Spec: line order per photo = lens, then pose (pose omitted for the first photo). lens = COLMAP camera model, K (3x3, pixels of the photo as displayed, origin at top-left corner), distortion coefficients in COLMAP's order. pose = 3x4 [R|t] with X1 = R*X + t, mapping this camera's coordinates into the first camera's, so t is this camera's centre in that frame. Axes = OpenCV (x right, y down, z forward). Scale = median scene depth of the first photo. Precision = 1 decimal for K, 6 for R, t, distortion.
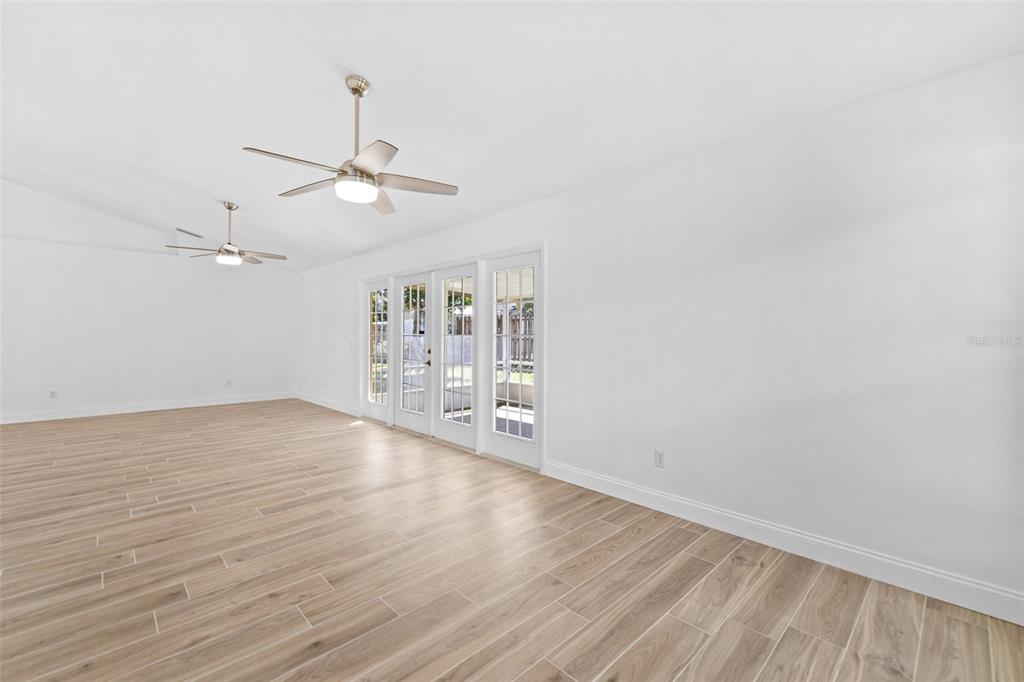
lens RADIAL K [[433.1, 0, 506.5], [0, 433.1, 346.5], [0, 0, 1]] dist [0.000086, -0.000120]
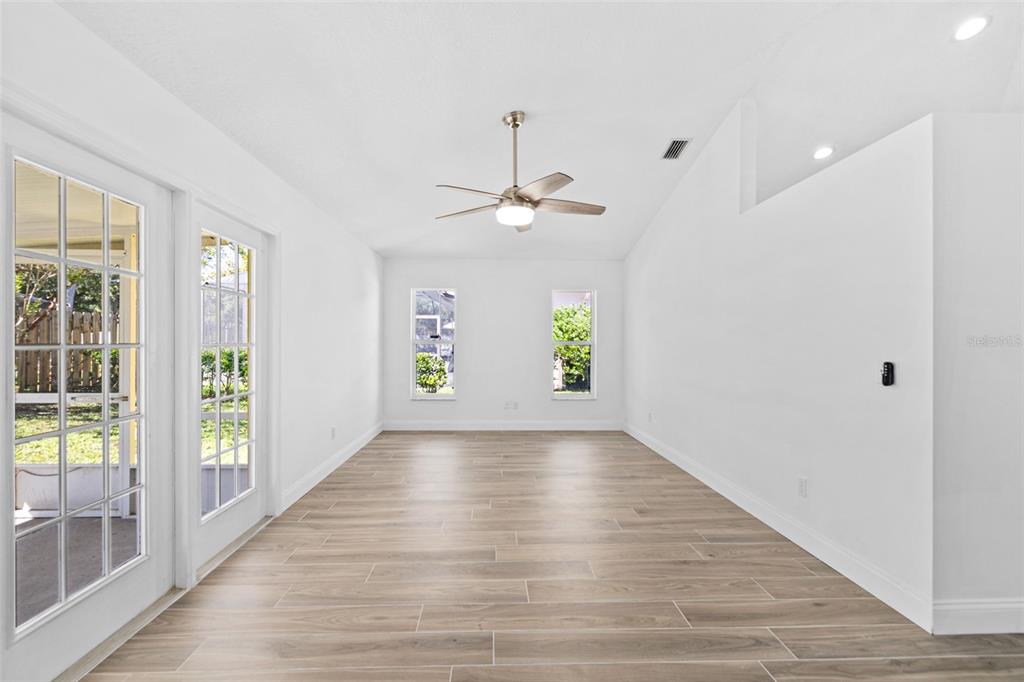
lens RADIAL K [[433.1, 0, 506.5], [0, 433.1, 346.5], [0, 0, 1]] dist [0.000086, -0.000120]
pose [[-0.751580, -0.008460, 0.659587, -1.081624], [0.010128, 0.999652, 0.024363, -0.044501], [-0.659564, 0.024991, -0.751233, 1.877413]]
